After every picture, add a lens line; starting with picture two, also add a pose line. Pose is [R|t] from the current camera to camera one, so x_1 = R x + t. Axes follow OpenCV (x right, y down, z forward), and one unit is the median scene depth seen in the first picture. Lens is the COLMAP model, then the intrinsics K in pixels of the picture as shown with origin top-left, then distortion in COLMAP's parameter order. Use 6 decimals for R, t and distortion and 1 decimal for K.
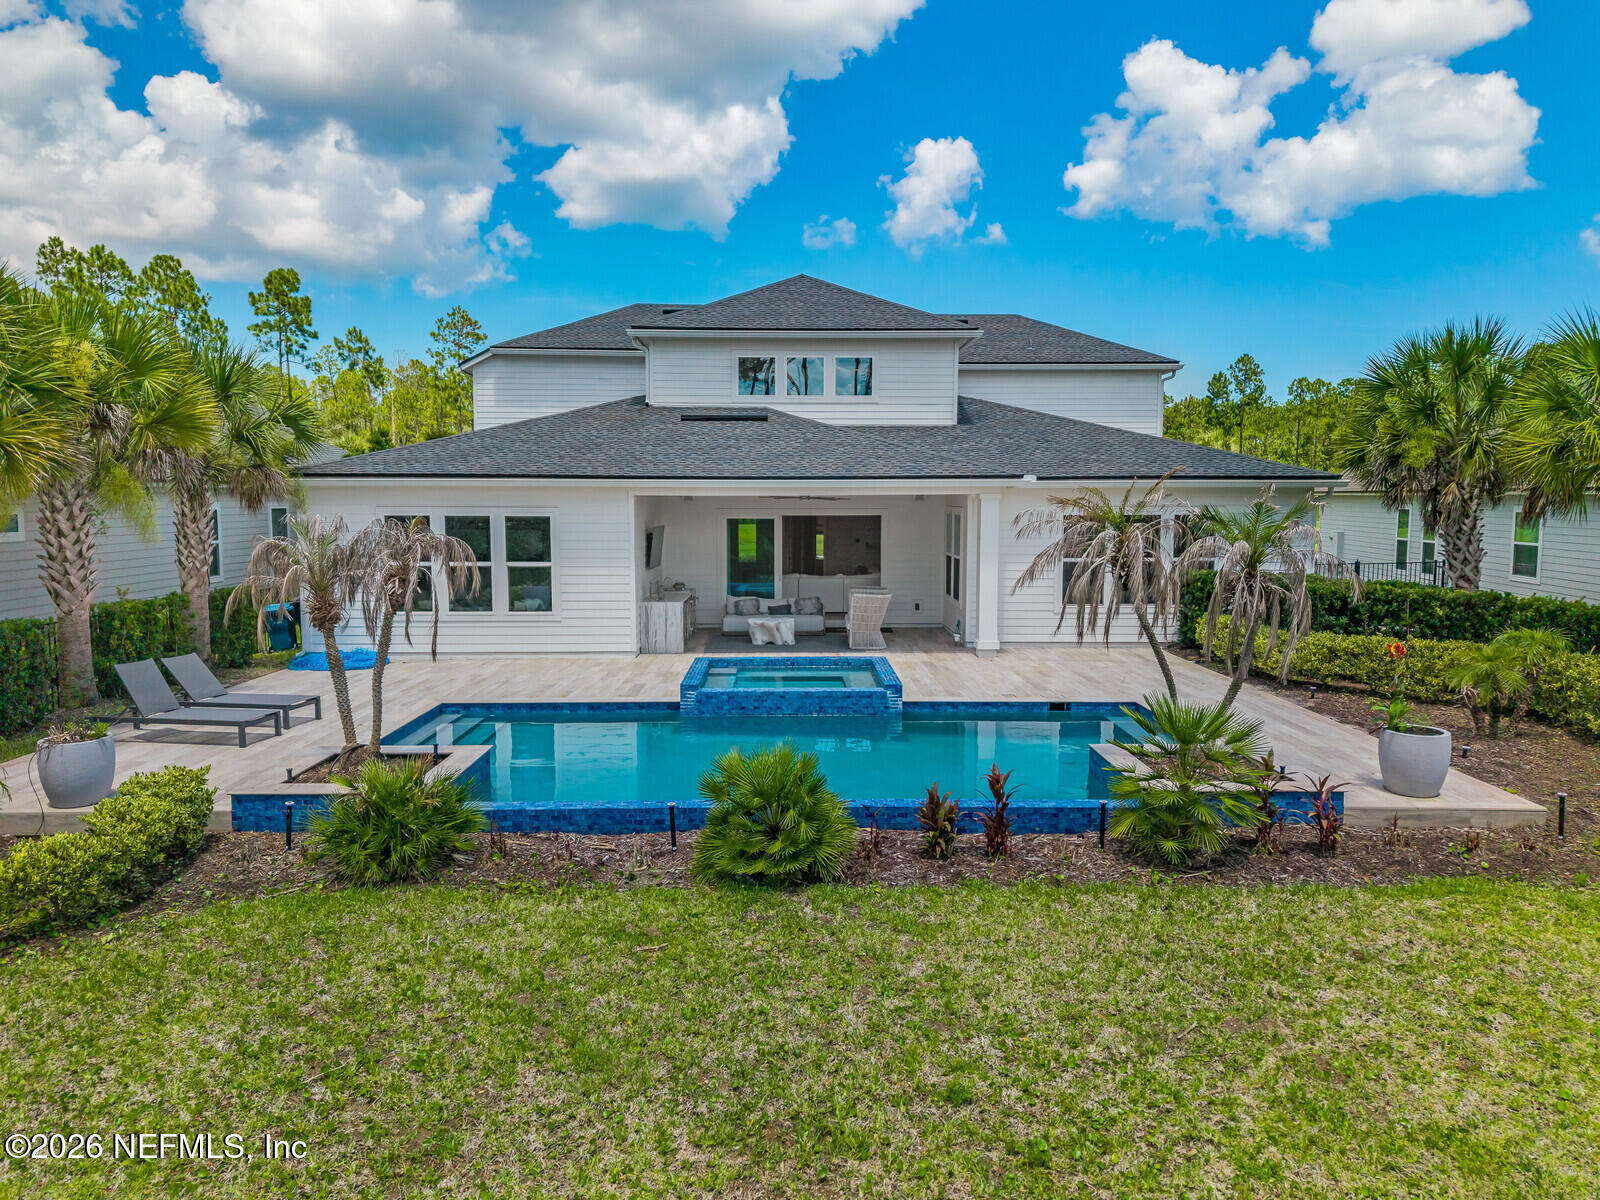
lens RADIAL K [[1097.6, 0, 800.0], [0, 1097.6, 600.0], [0, 0, 1]] dist [0.043097, -0.001216]
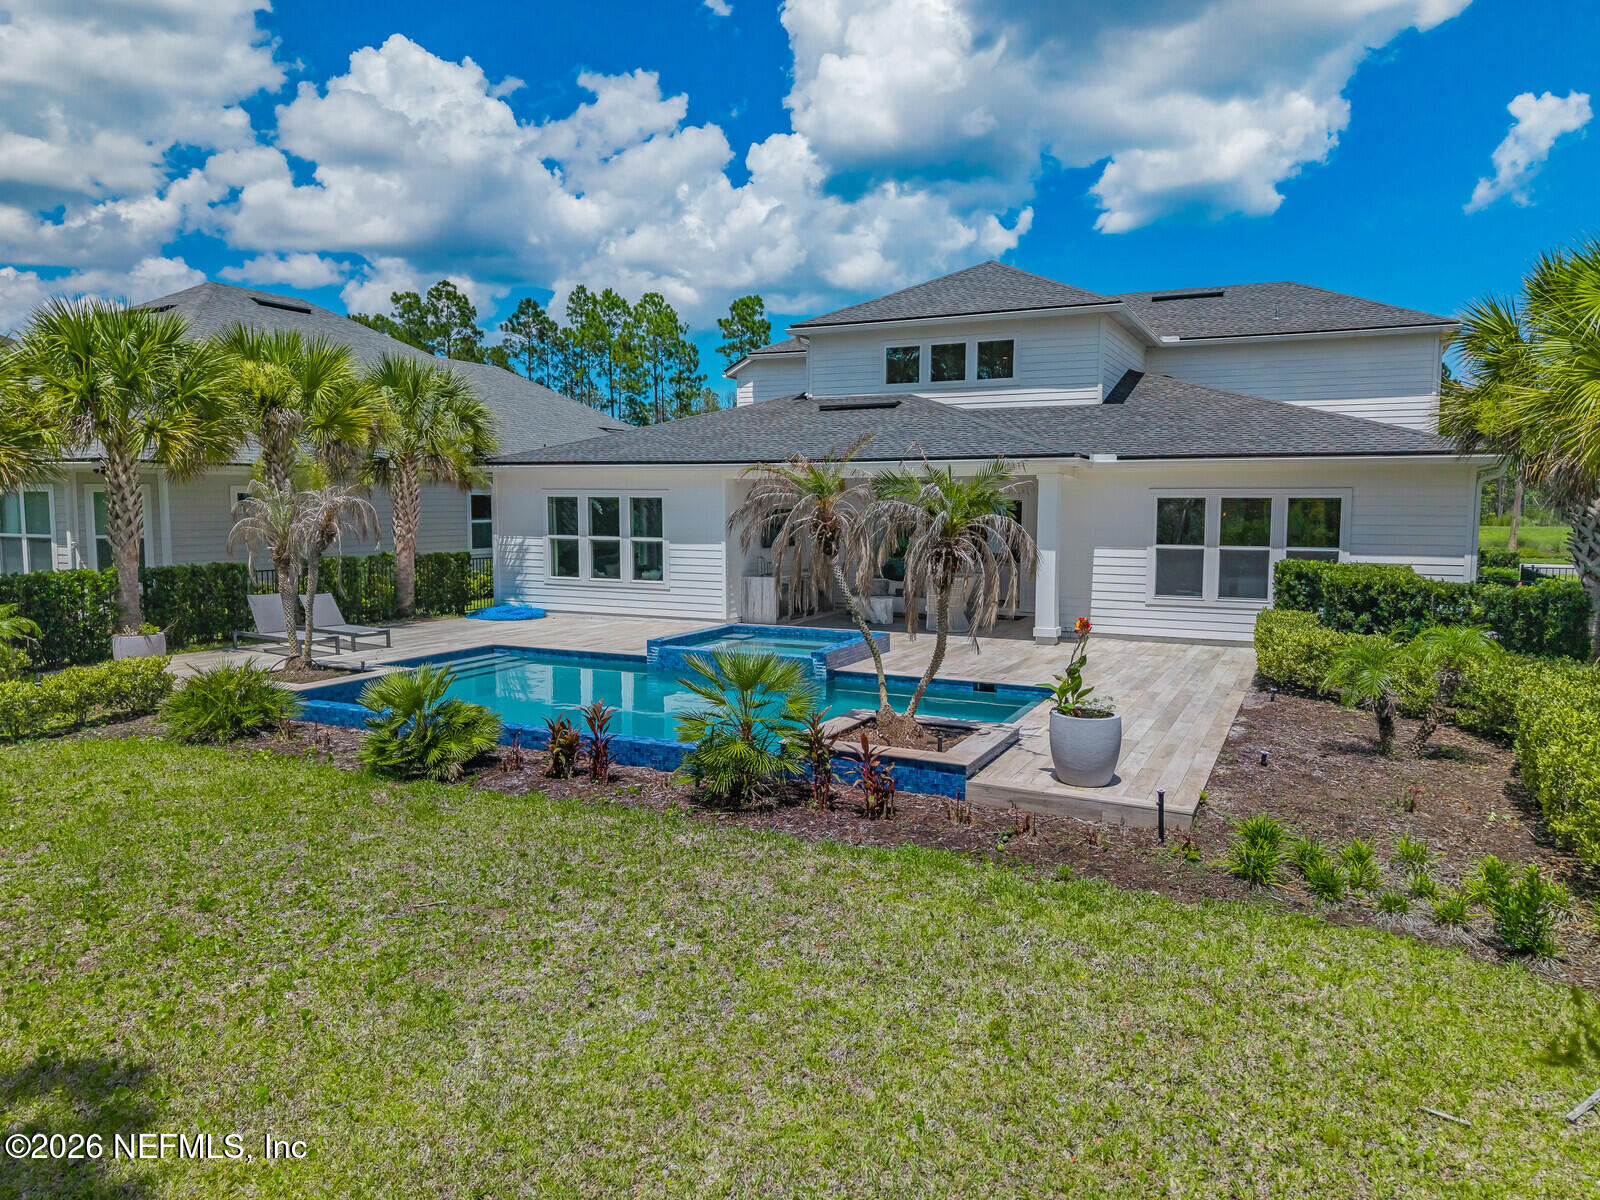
lens RADIAL K [[1097.3, 0, 800.0], [0, 1097.3, 600.0], [0, 0, 1]] dist [-0.030795, -0.002246]
pose [[0.891958, 0.043027, -0.450066, 0.450872], [-0.046979, 0.998893, 0.002392, 0.022079], [0.449671, 0.019011, 0.892992, 0.065024]]
